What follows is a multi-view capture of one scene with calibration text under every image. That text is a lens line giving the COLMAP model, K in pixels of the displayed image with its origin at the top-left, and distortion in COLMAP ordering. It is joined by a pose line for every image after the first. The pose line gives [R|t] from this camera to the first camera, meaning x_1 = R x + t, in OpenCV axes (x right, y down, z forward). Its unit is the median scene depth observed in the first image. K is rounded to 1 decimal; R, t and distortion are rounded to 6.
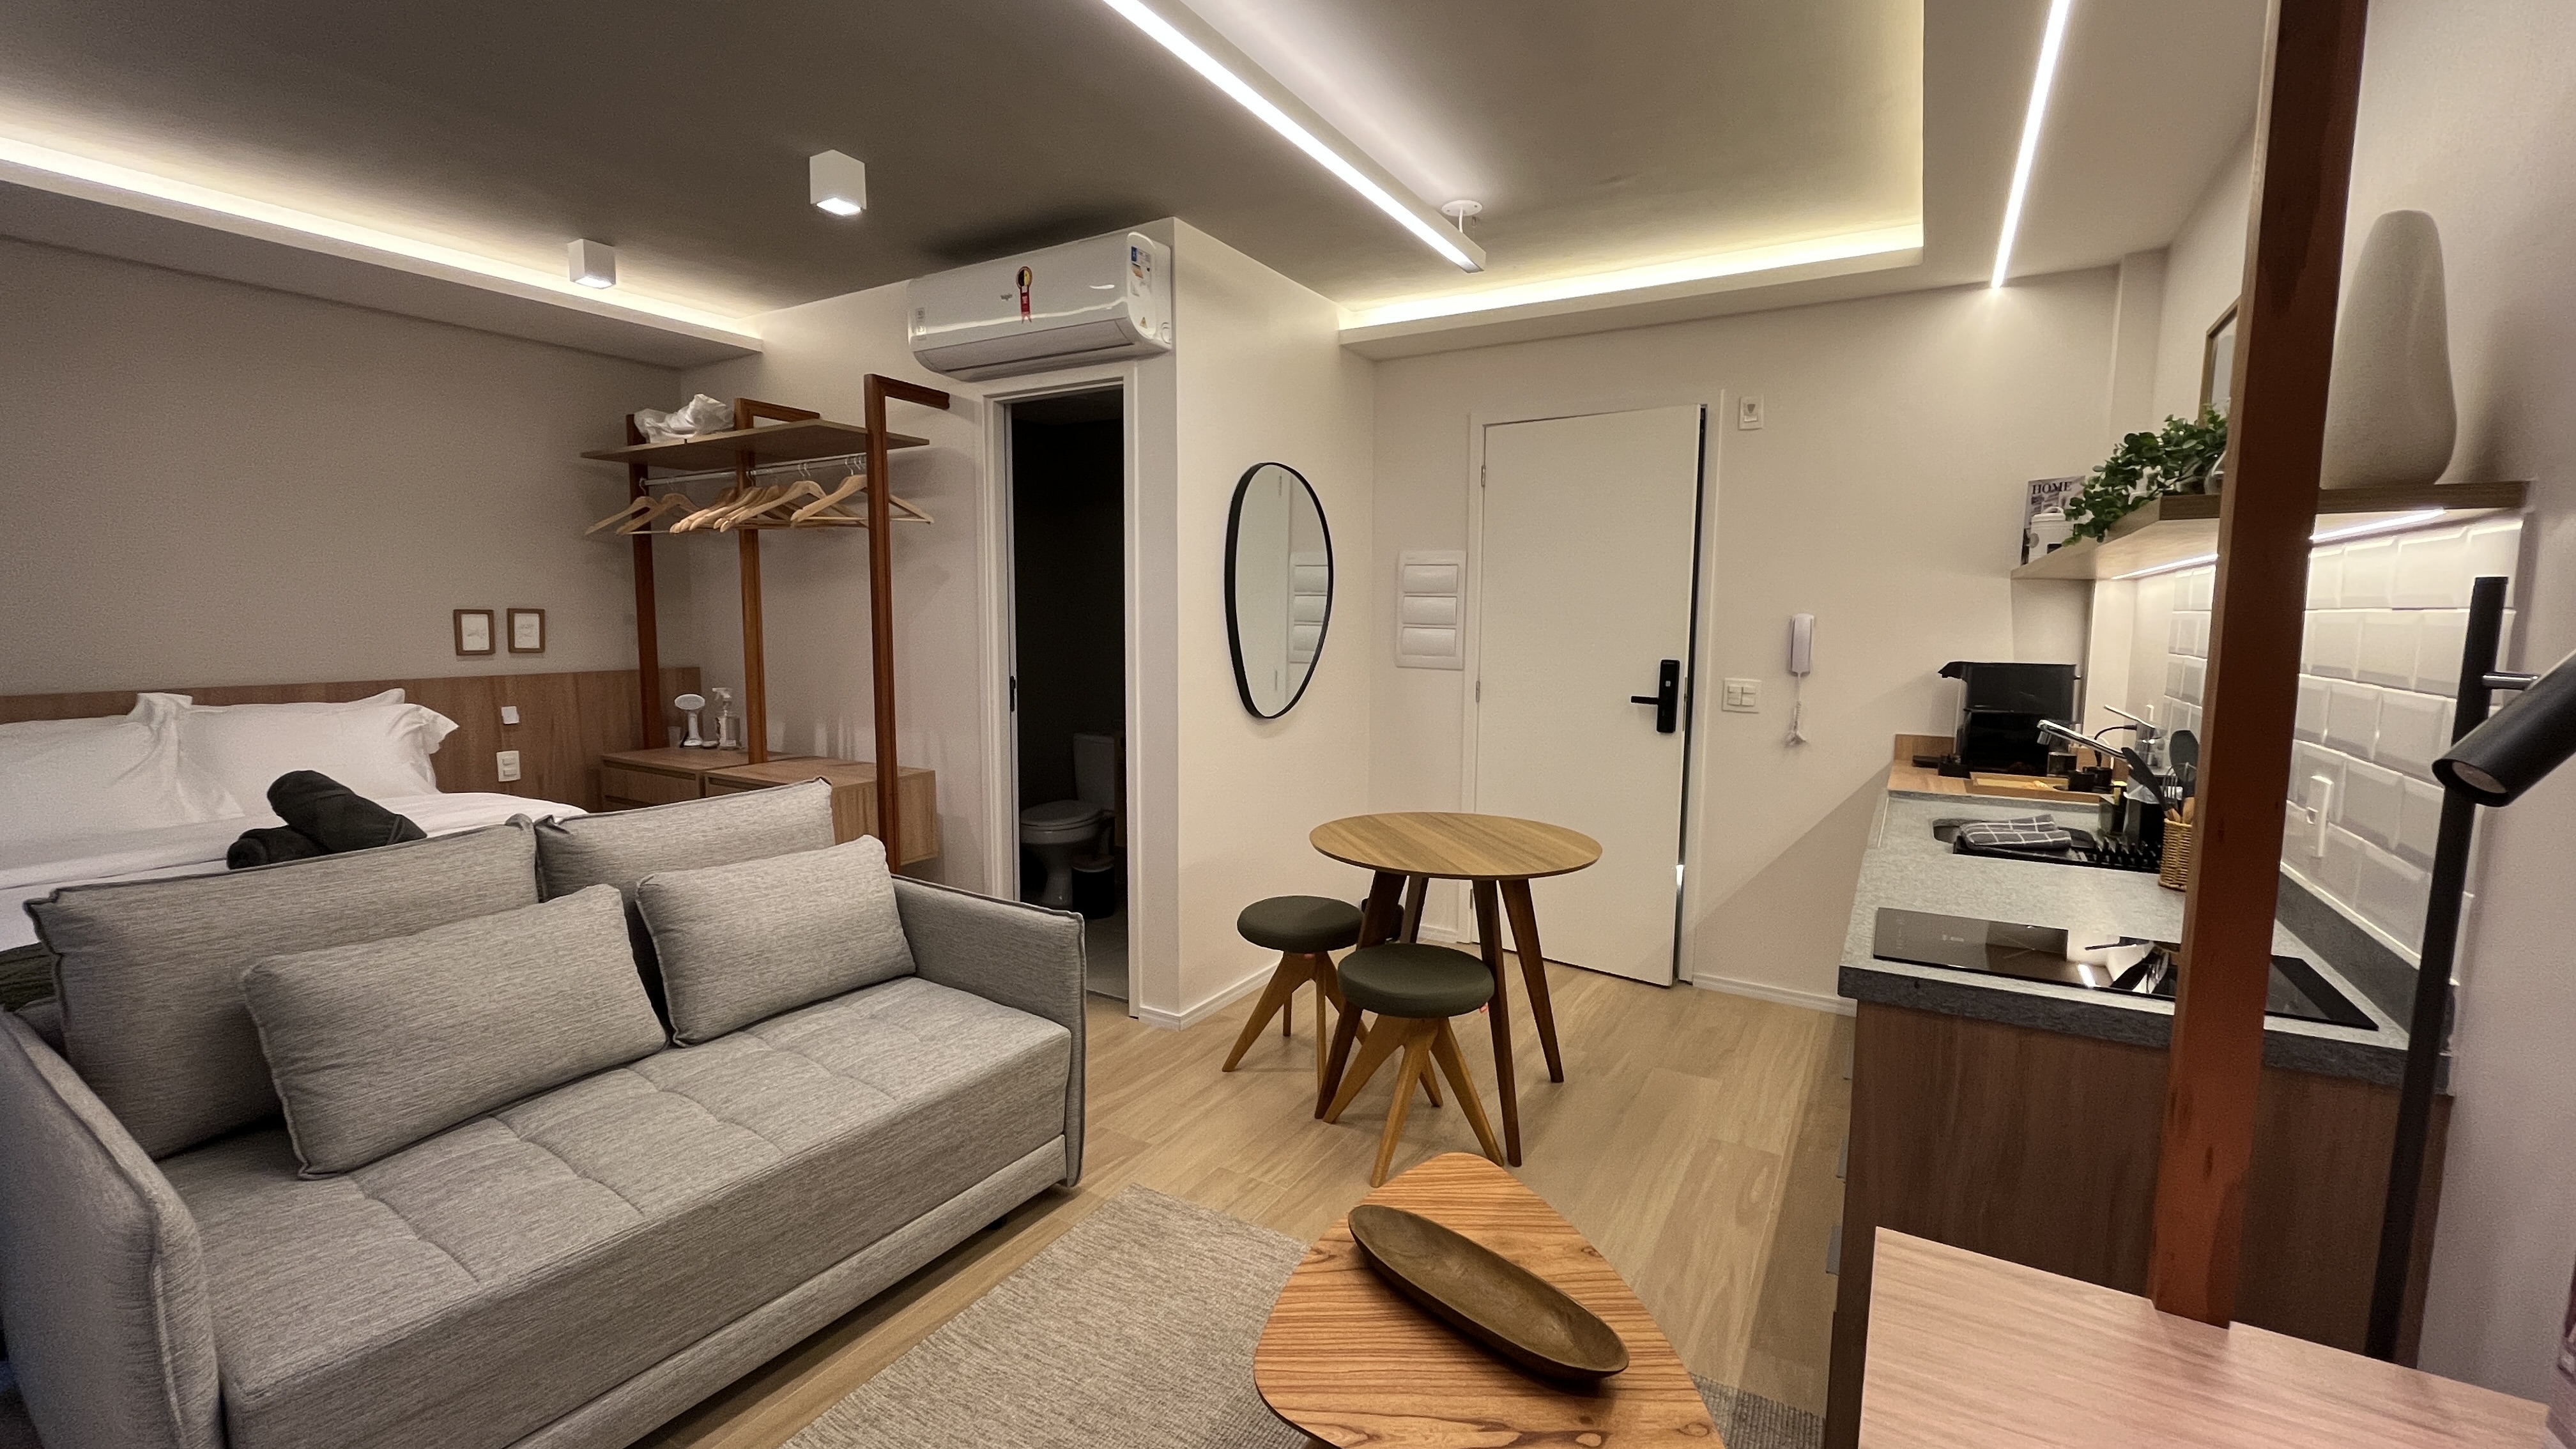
lens RADIAL K [[1049.2, 0, 1284.1], [0, 1049.2, 724.3], [0, 0, 1]] dist [-0.004062, -0.000139]
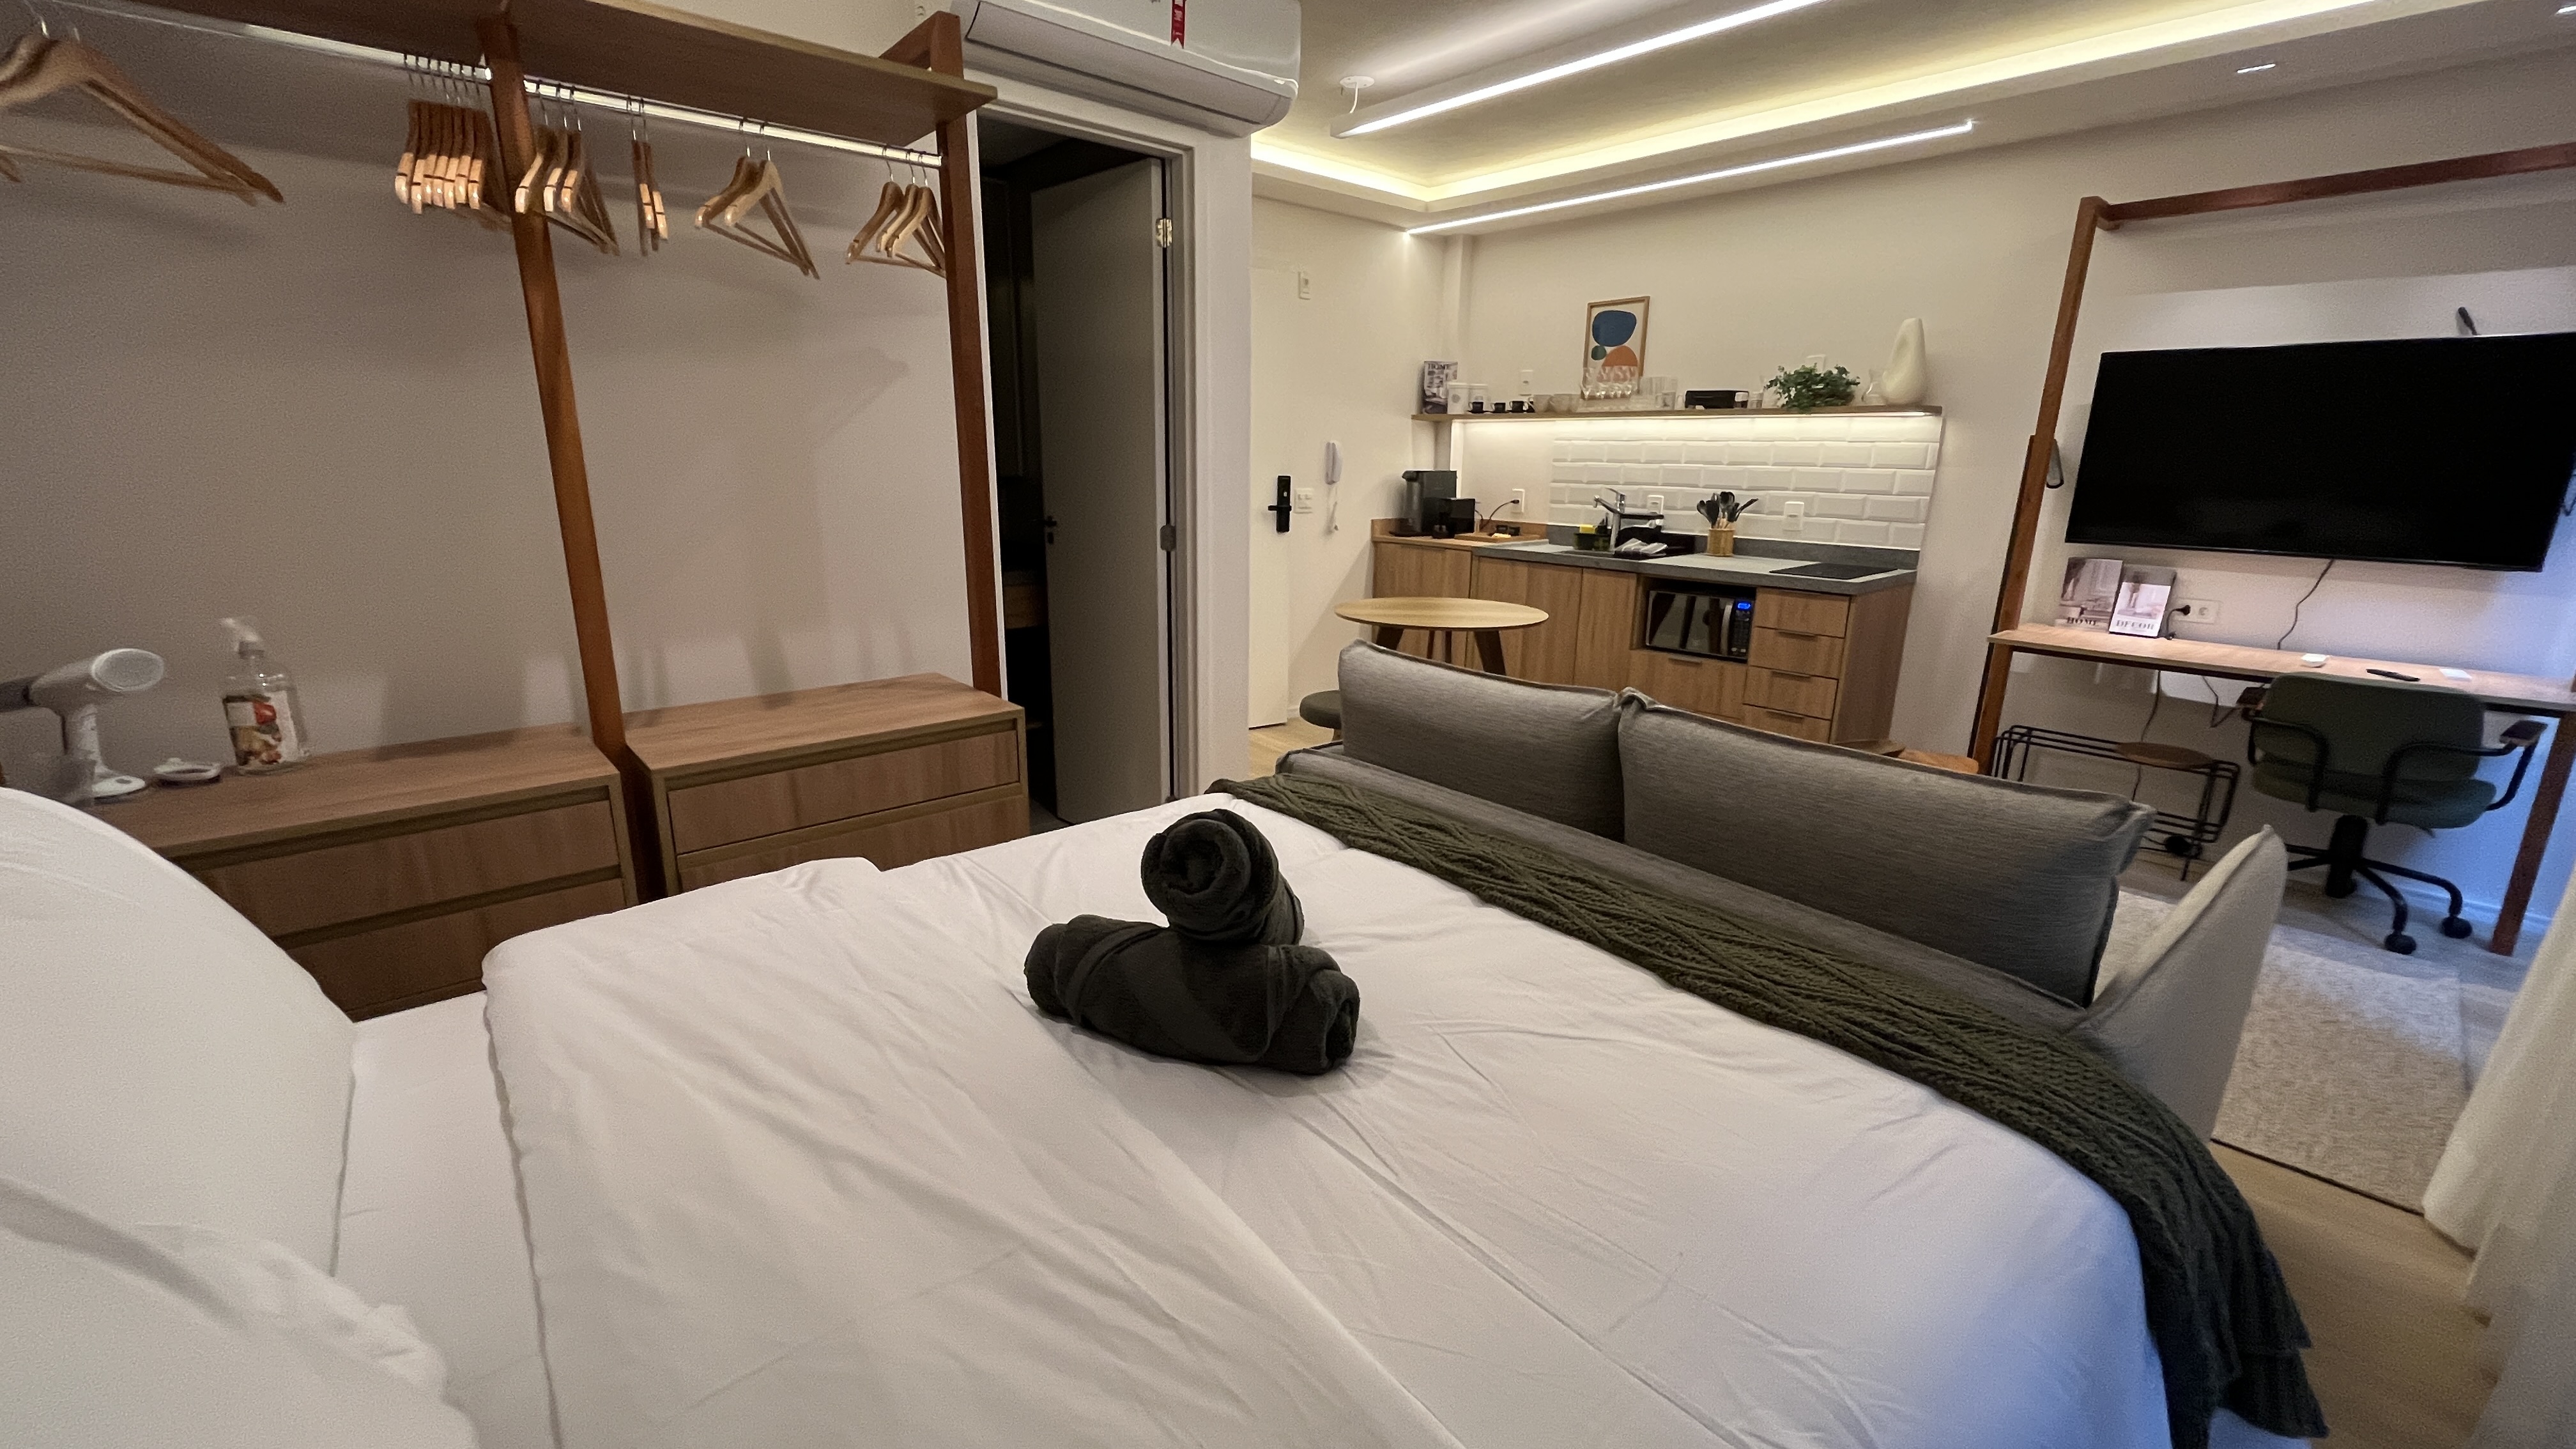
lens RADIAL K [[1047.4, 0, 1284.7], [0, 1047.4, 719.8], [0, 0, 1]] dist [-0.003567, 0.000346]
pose [[0.299676, -0.240238, 0.923298, -0.874640], [0.090692, 0.970567, 0.223101, -0.054611], [-0.949720, 0.016878, 0.312644, 0.569611]]
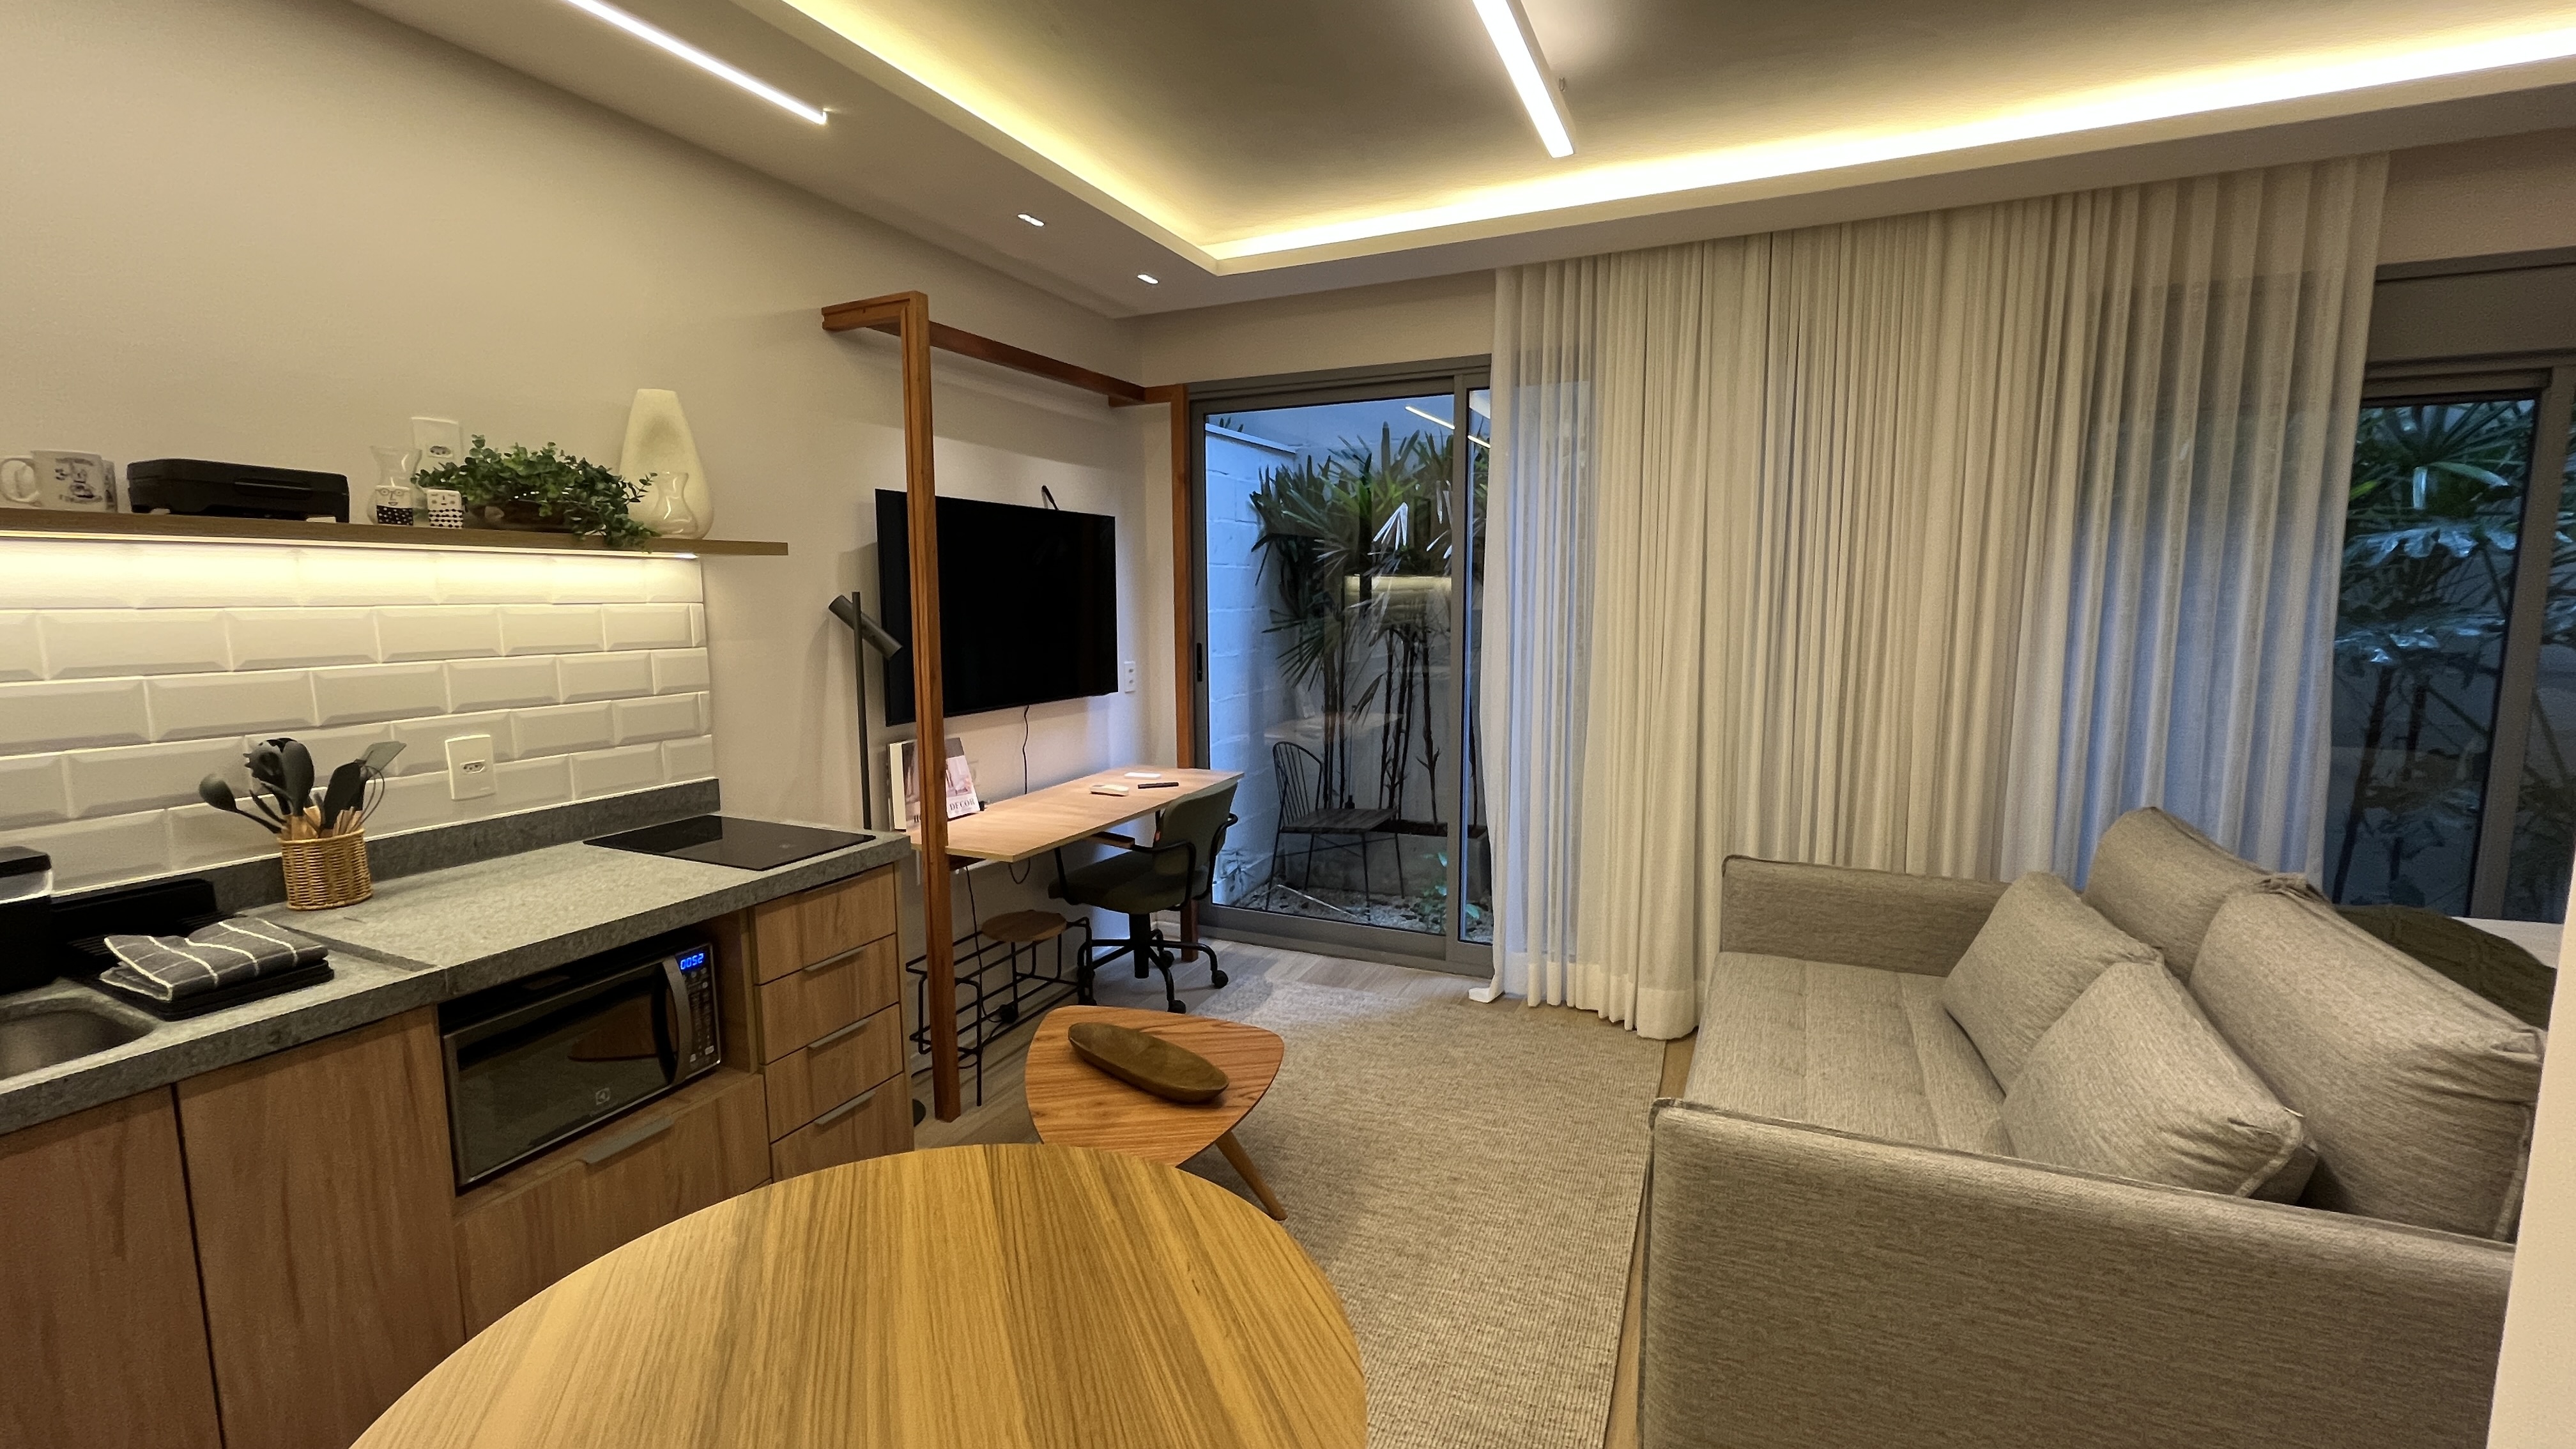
lens RADIAL K [[1049.2, 0, 1284.1], [0, 1049.2, 724.3], [0, 0, 1]] dist [-0.004062, -0.000139]
pose [[-0.993898, 0.011748, -0.109675, 0.057469], [-0.013785, 0.973287, 0.229177, -0.108041], [0.109438, 0.229290, -0.967186, 0.929206]]
